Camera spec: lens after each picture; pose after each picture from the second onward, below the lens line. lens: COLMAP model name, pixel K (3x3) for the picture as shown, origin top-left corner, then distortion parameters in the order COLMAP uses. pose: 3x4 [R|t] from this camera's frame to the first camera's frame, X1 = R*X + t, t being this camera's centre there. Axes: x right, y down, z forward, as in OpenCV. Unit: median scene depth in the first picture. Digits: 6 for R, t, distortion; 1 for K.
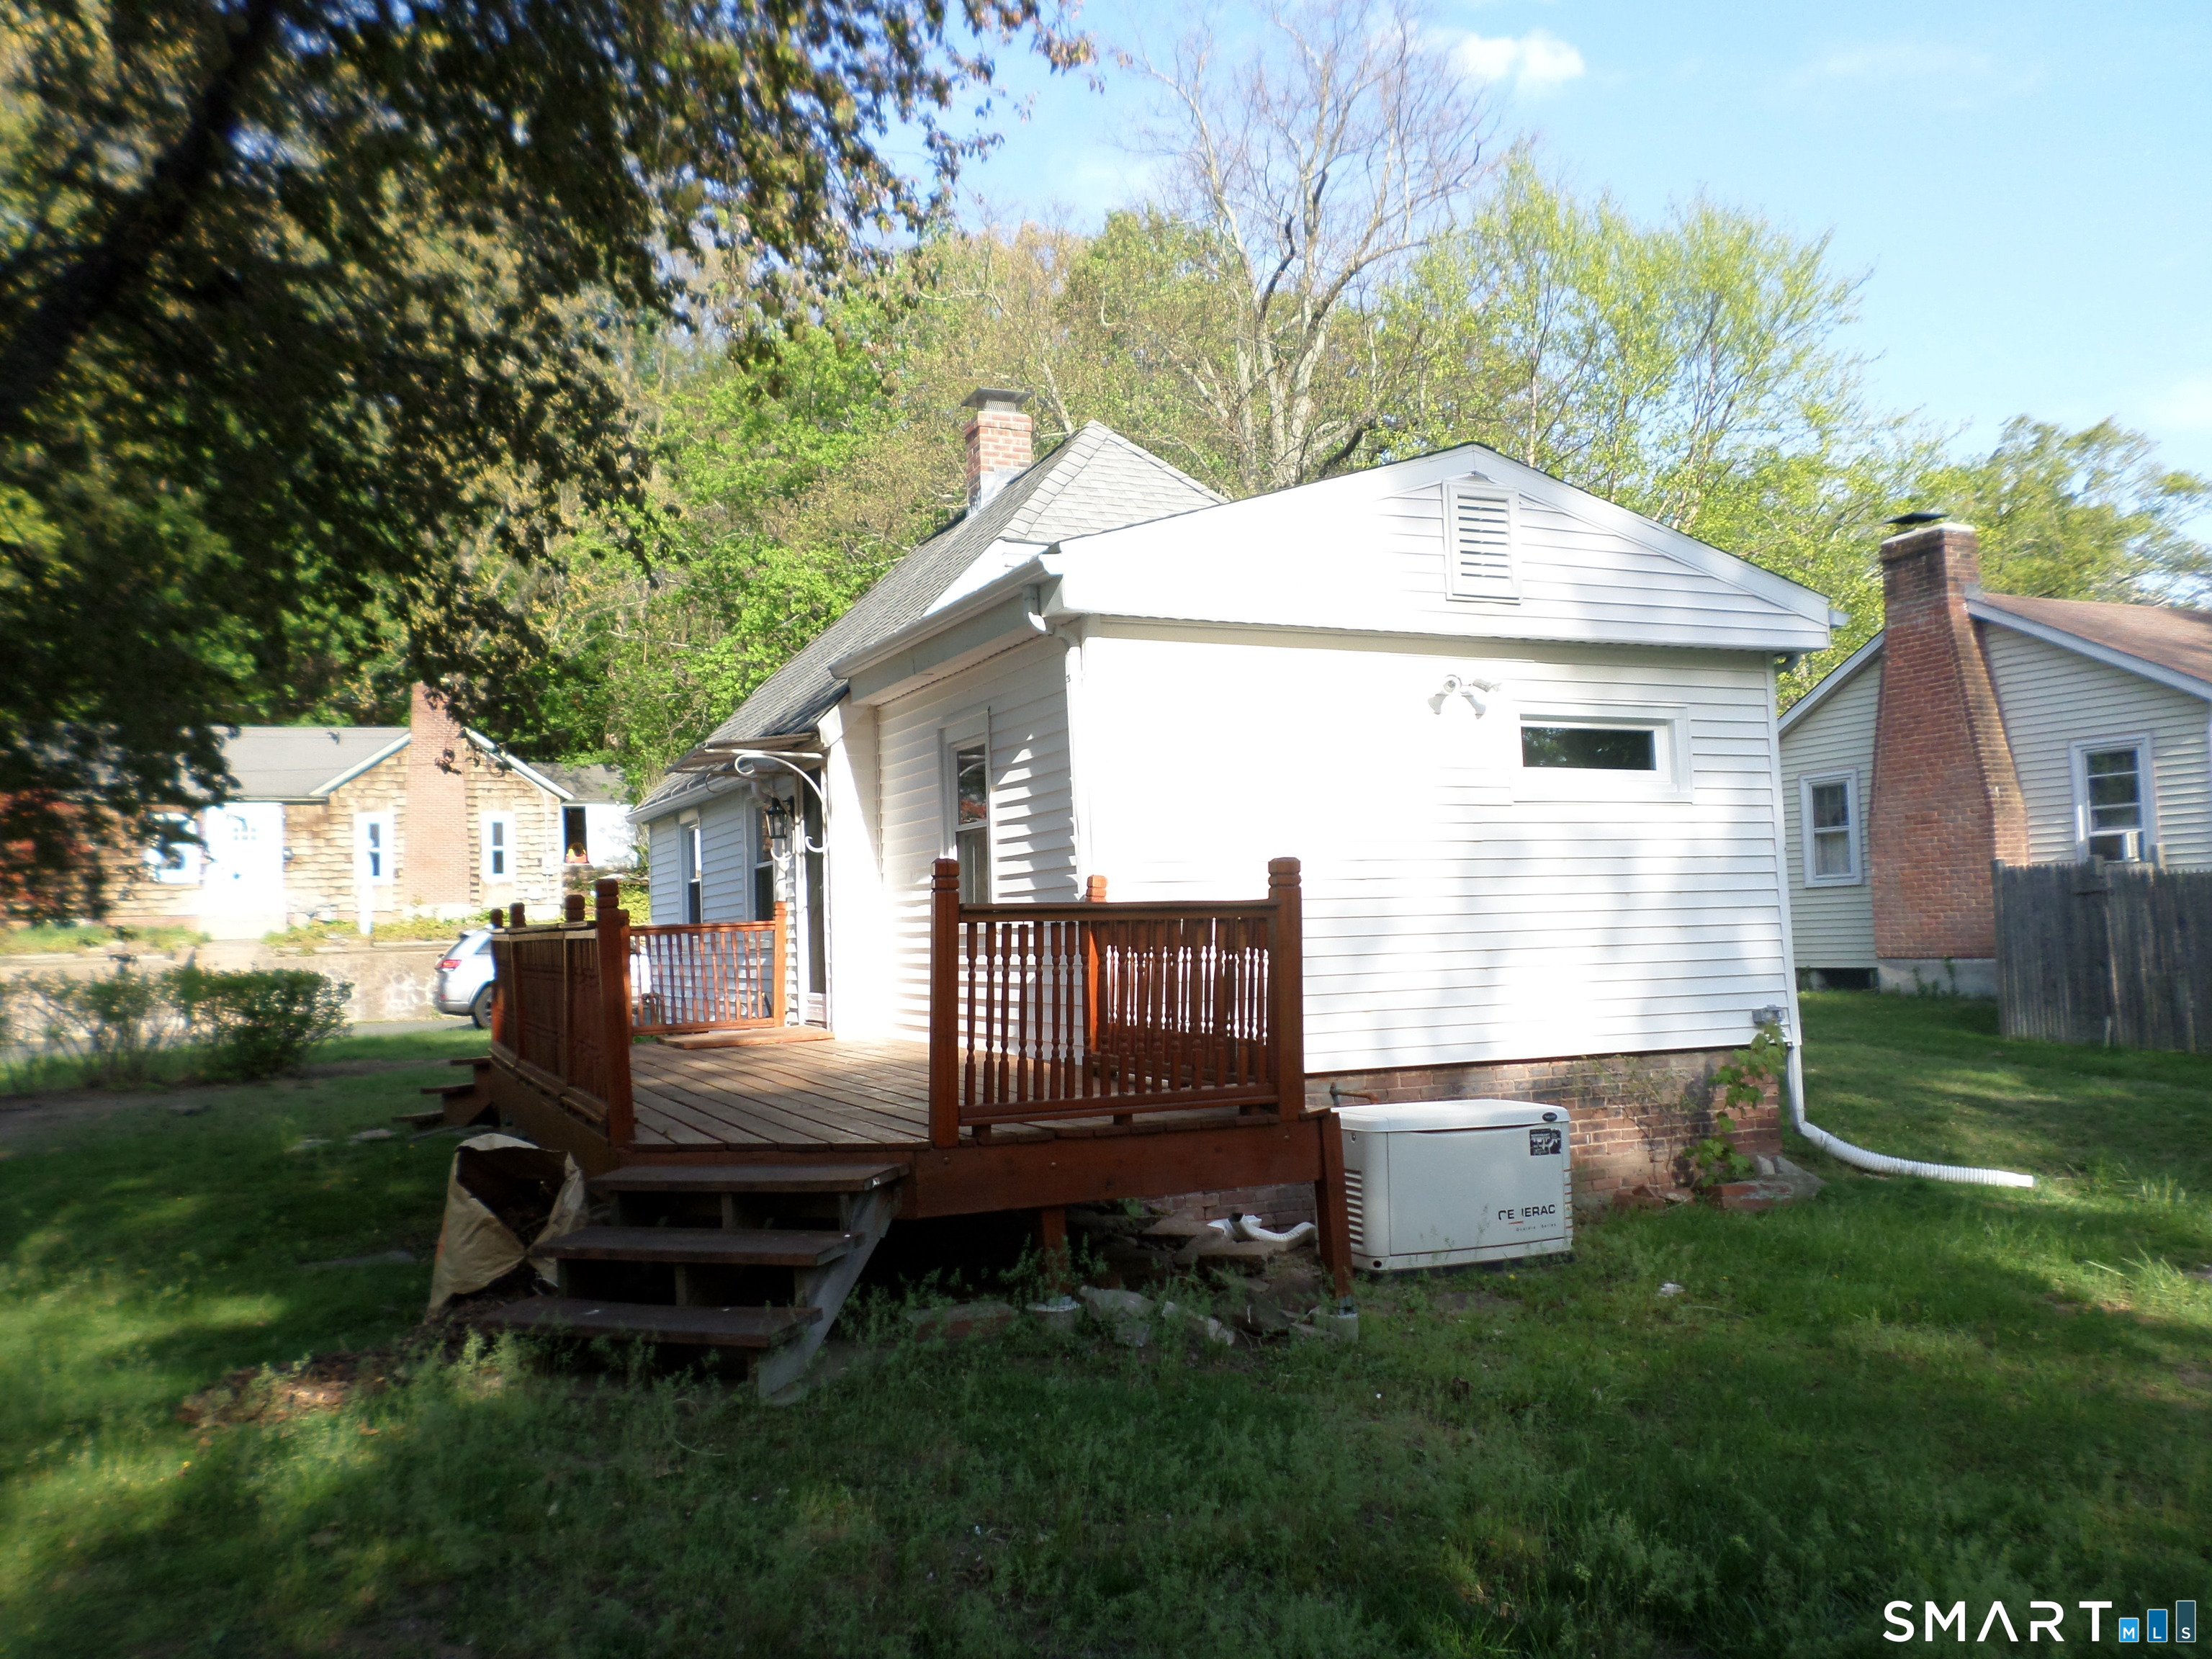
lens RADIAL K [[1704.8, 0, 1104.7], [0, 1704.8, 827.4], [0, 0, 1]] dist [0.008648, -0.012200]
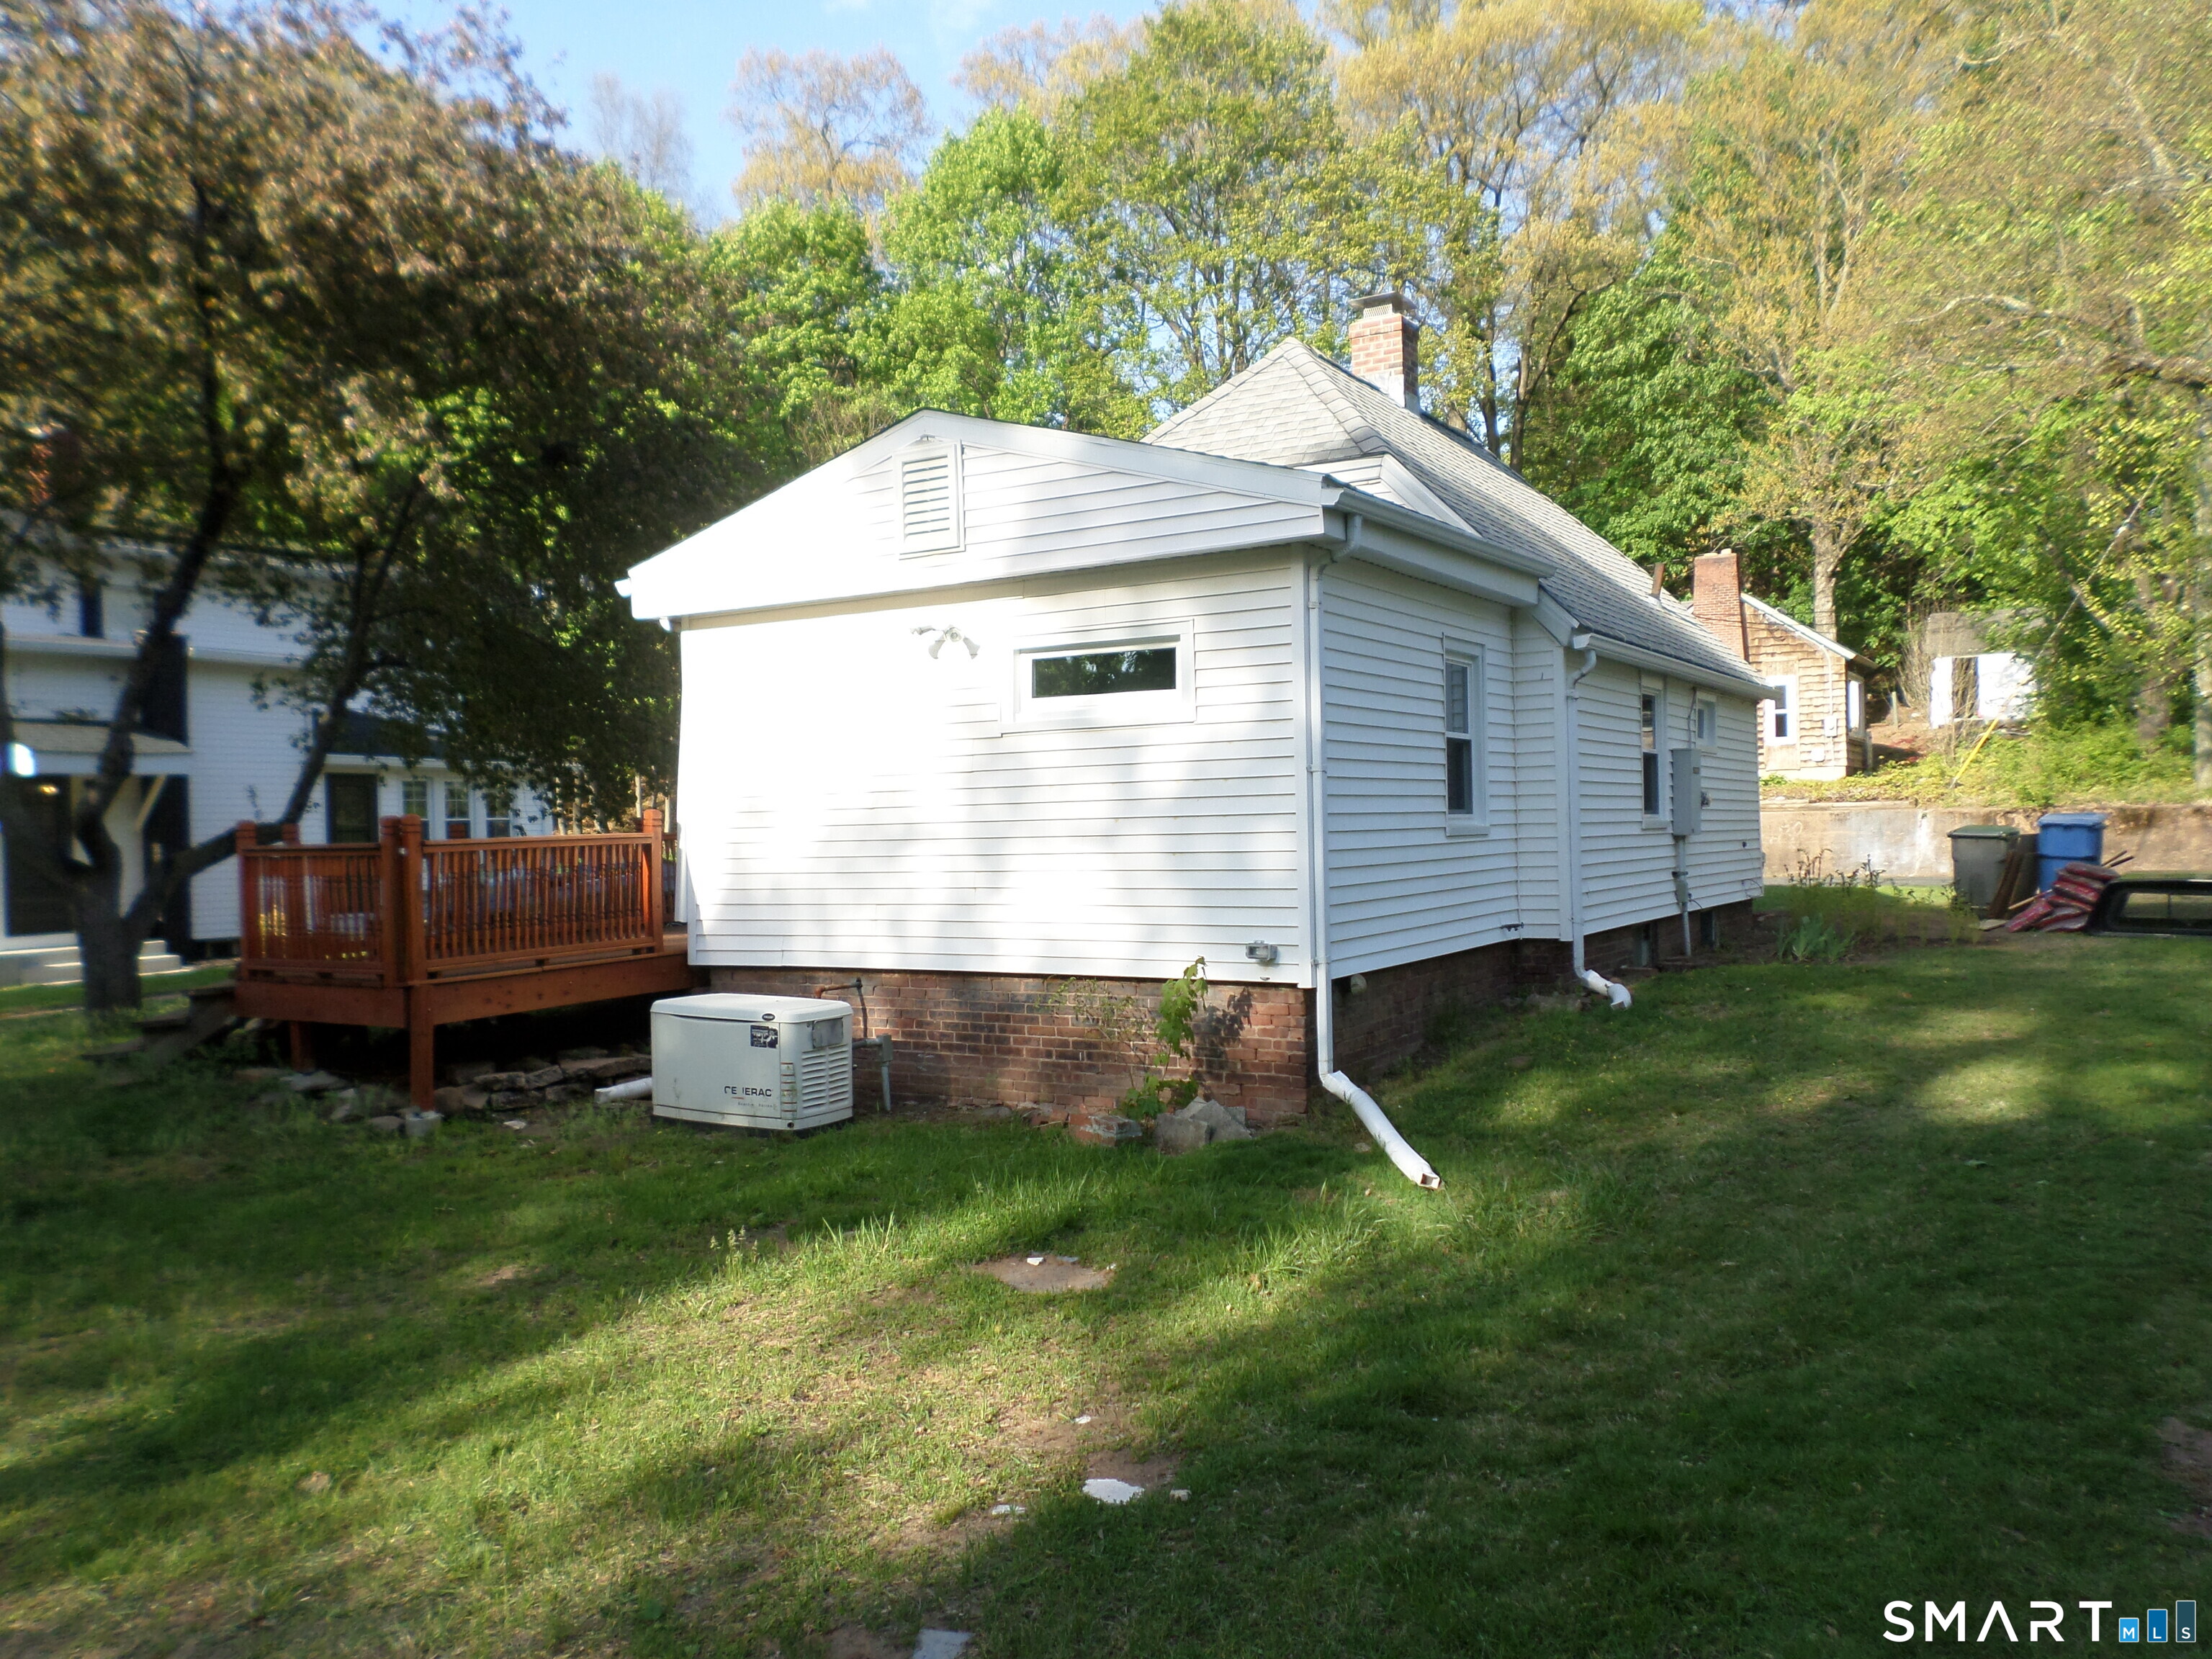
lens RADIAL K [[1704.8, 0, 1108.2], [0, 1704.8, 826.3], [0, 0, 1]] dist [0.008648, -0.012200]
pose [[0.561961, 0.013008, -0.827062, 1.144396], [0.062002, 0.996401, 0.057799, -0.014812], [0.824837, -0.083760, 0.559132, 0.446469]]
